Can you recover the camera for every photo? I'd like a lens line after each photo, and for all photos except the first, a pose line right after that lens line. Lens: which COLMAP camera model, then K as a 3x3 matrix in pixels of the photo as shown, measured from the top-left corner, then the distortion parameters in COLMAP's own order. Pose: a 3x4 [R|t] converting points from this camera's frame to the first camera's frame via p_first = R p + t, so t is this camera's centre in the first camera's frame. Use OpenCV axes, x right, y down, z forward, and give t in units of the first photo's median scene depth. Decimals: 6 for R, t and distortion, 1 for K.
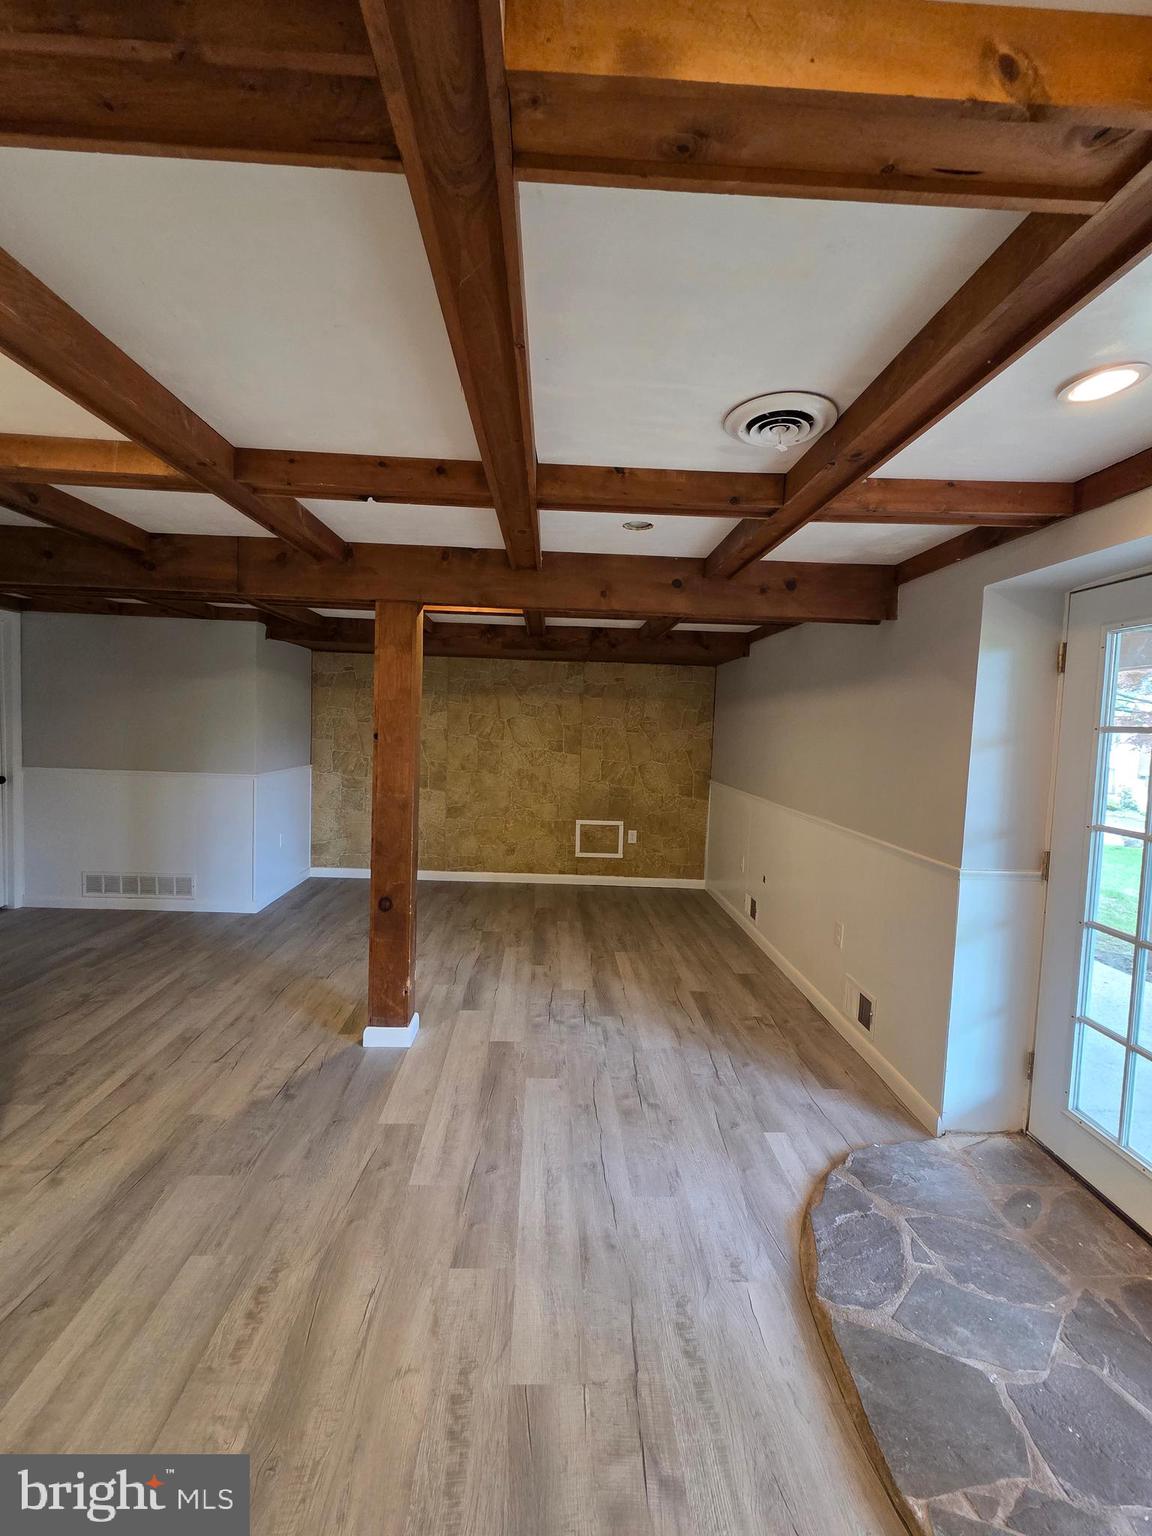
lens RADIAL K [[627.1, 0, 576.0], [0, 627.1, 768.0], [0, 0, 1]] dist [0.003223, -0.000088]
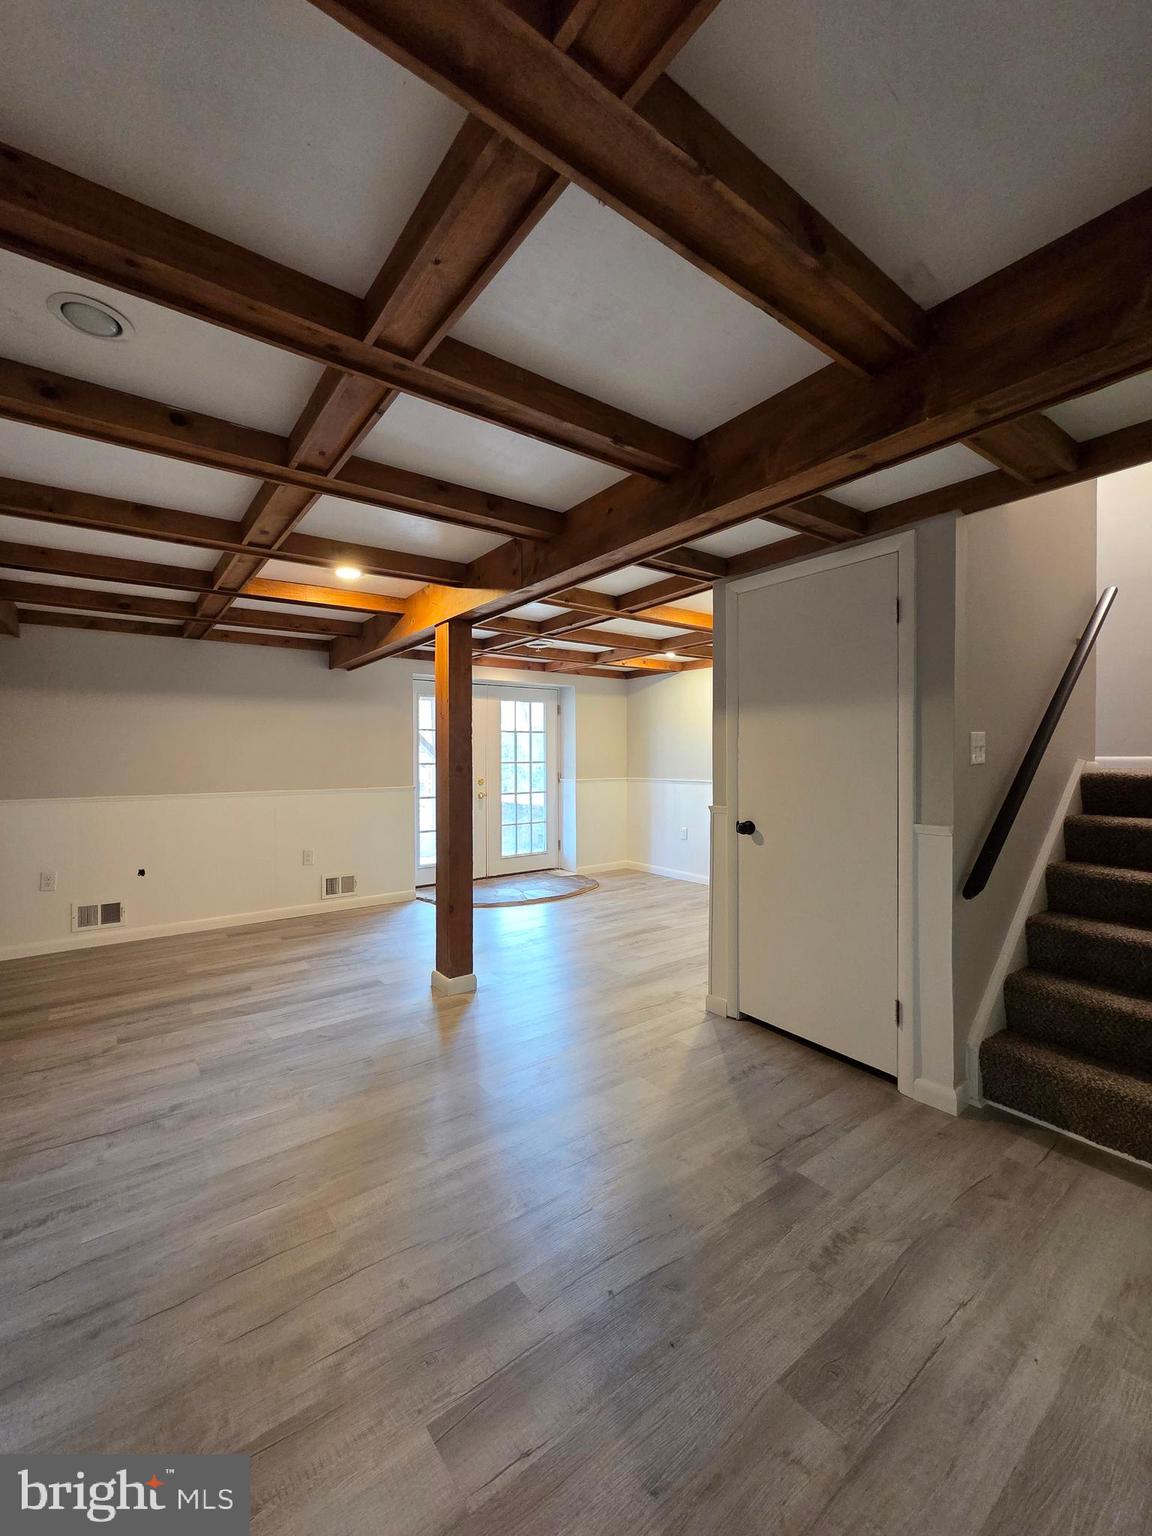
lens RADIAL K [[626.8, 0, 576.2], [0, 626.8, 760.8], [0, 0, 1]] dist [0.001639, -0.000456]
pose [[-0.565778, -0.041174, 0.823529, -1.091750], [0.041510, 0.996064, 0.078318, -0.063923], [-0.823512, 0.078496, -0.561842, 1.137566]]
